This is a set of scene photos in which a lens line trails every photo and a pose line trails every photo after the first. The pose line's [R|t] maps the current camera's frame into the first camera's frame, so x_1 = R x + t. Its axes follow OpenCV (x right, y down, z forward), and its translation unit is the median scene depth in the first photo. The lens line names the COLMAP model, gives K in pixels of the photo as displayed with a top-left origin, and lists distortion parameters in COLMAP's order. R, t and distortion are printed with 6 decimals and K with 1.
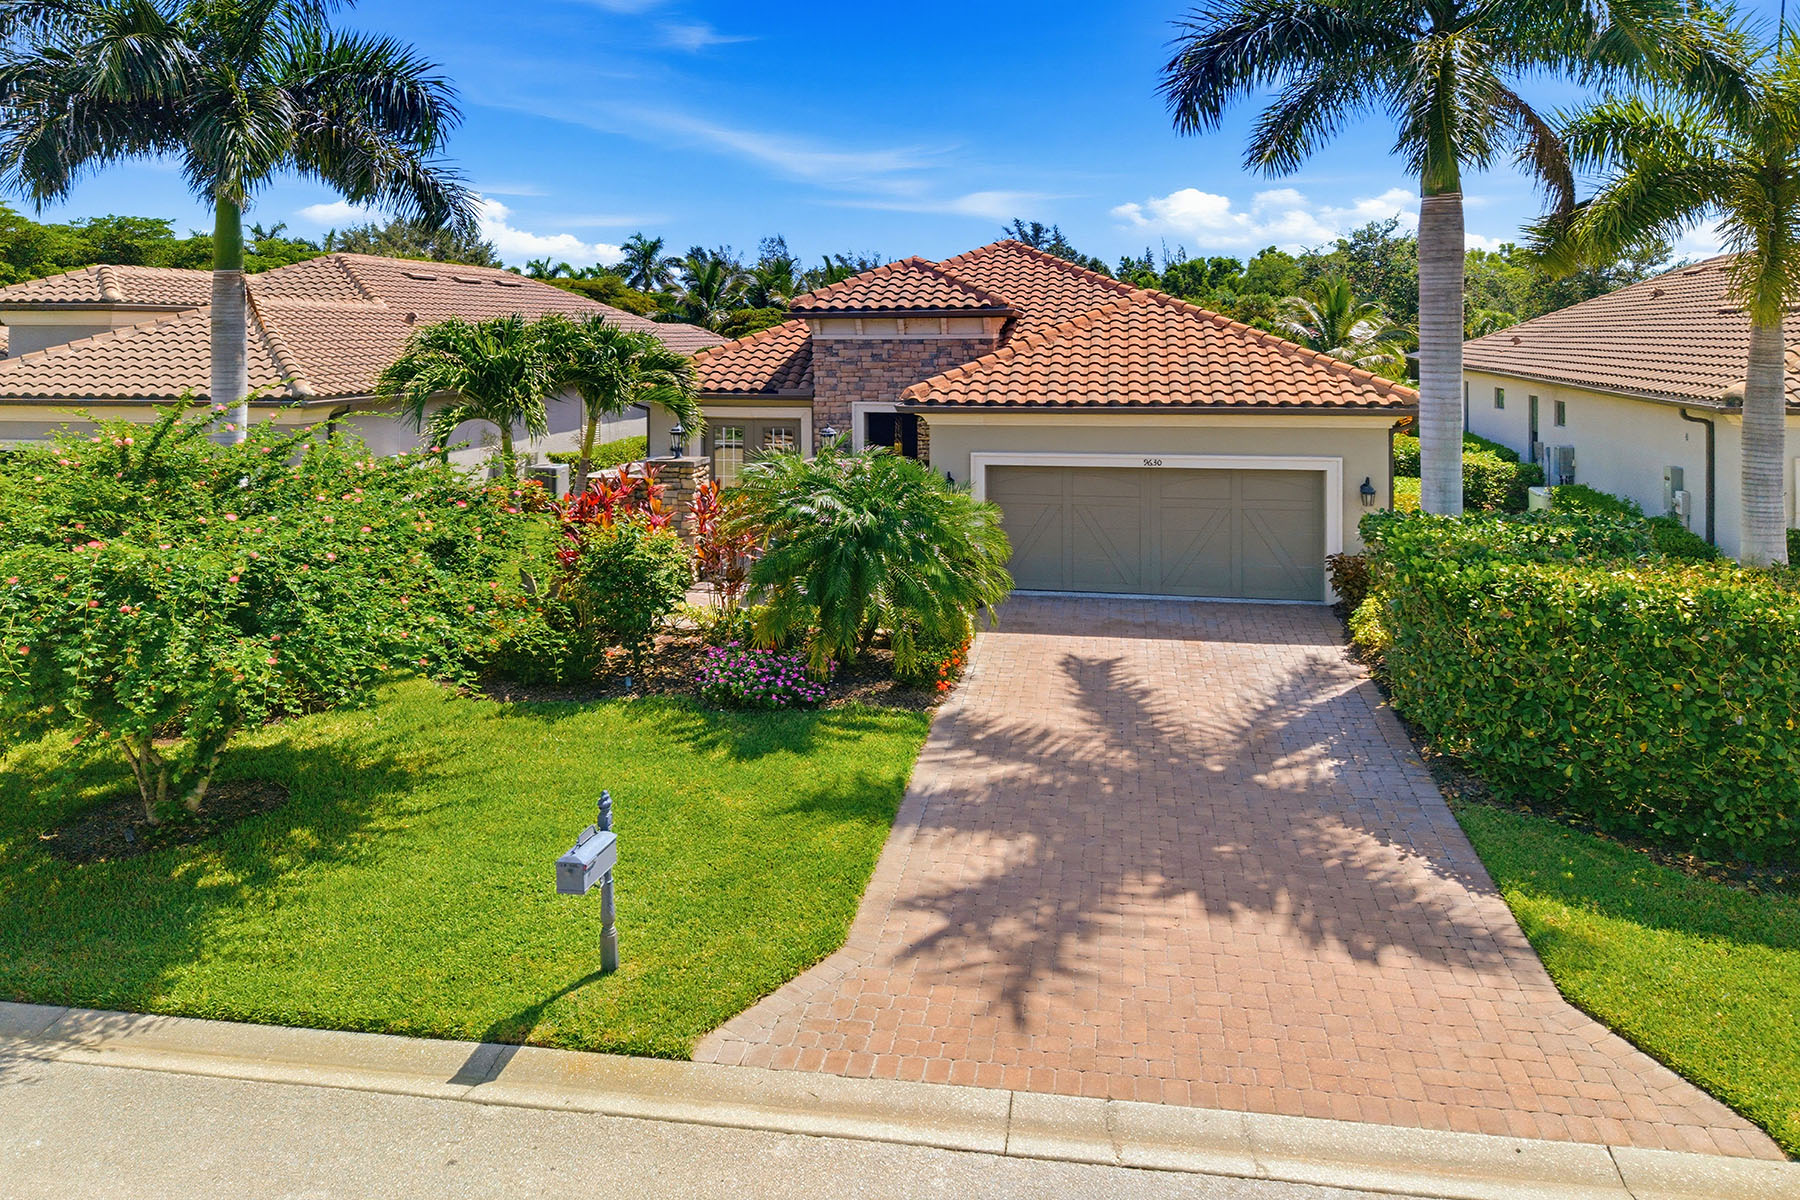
lens RADIAL K [[1255.7, 0, 893.9], [0, 1255.7, 541.3], [0, 0, 1]] dist [0.009397, -0.005692]
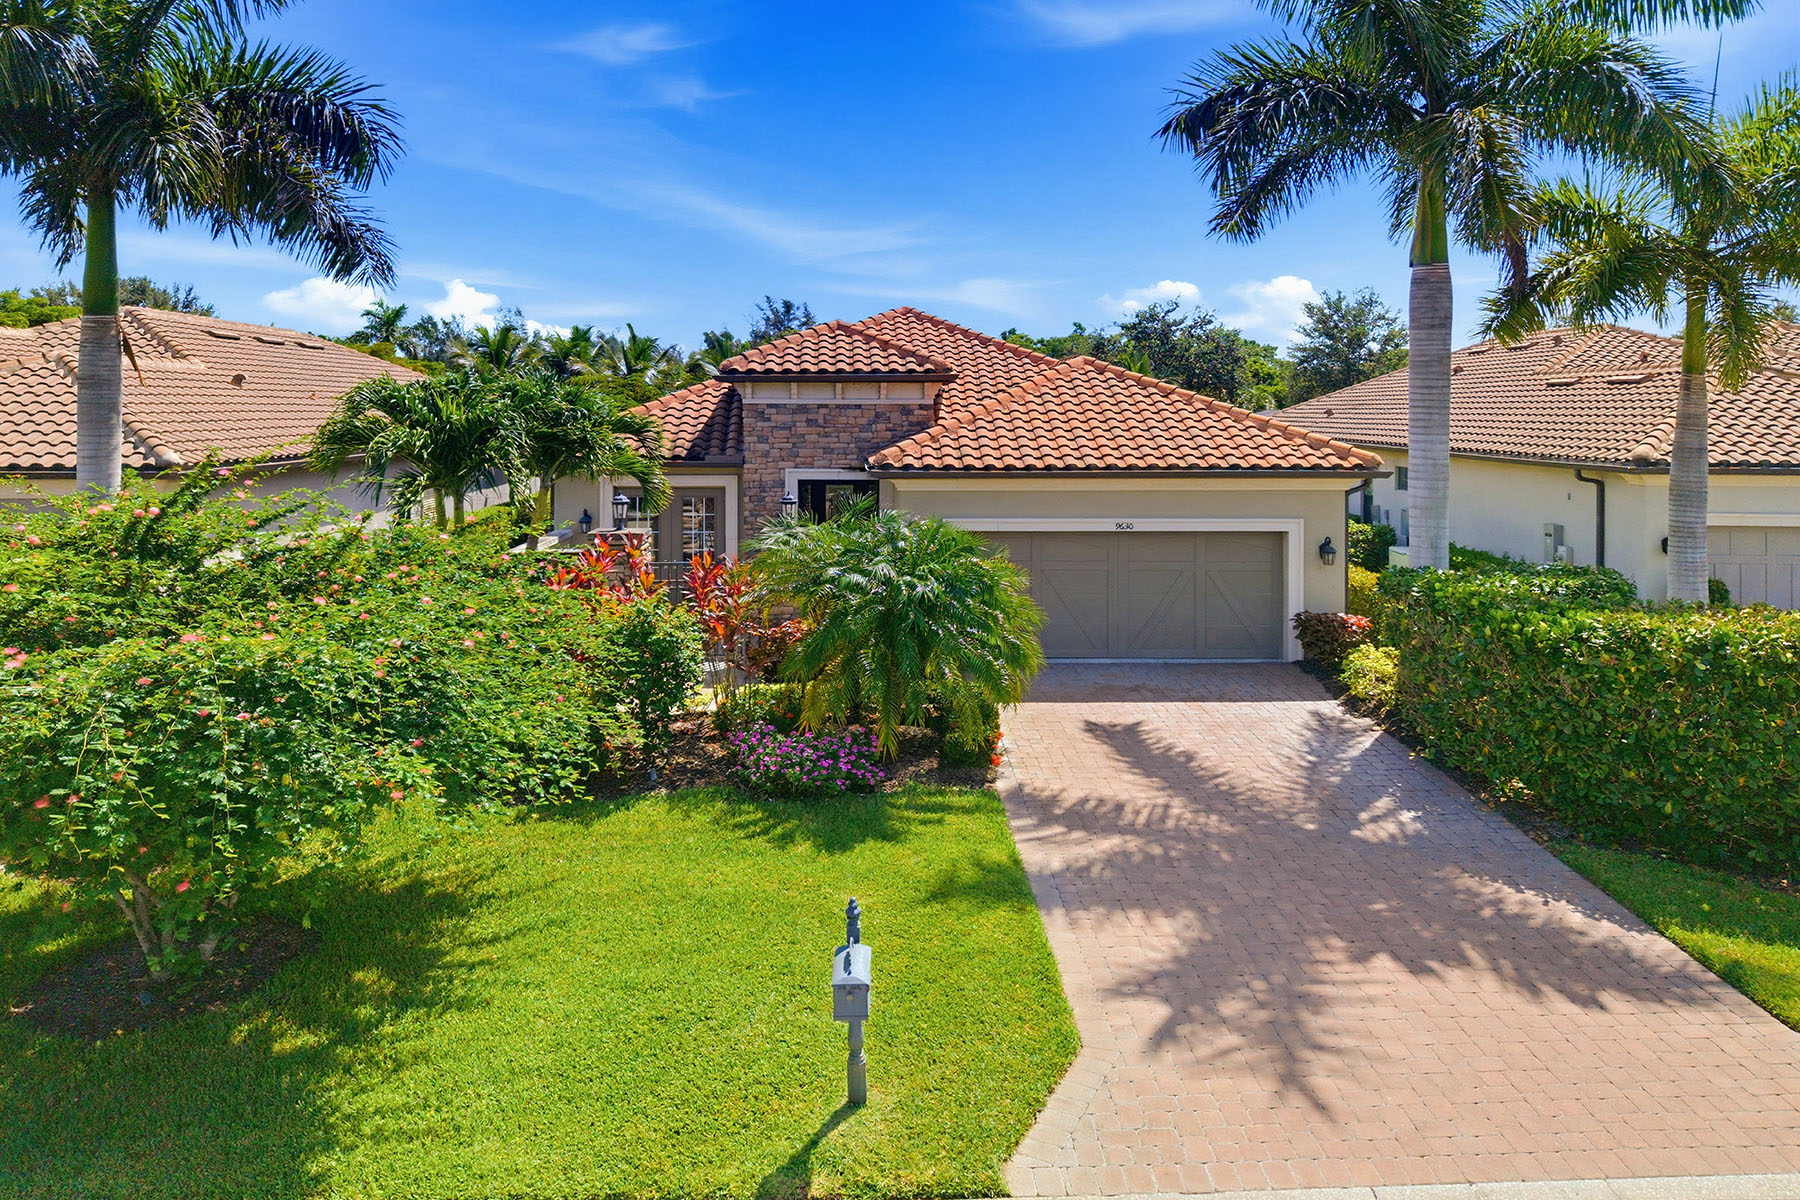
lens RADIAL K [[1243.8, 0, 900.0], [0, 1243.8, 600.0], [0, 0, 1]] dist [0.004835, 0.001648]
pose [[0.977353, -0.027048, 0.209881, -0.212870], [0.029536, 0.999526, -0.008729, -0.000647], [-0.209545, 0.014730, 0.977688, 0.079578]]
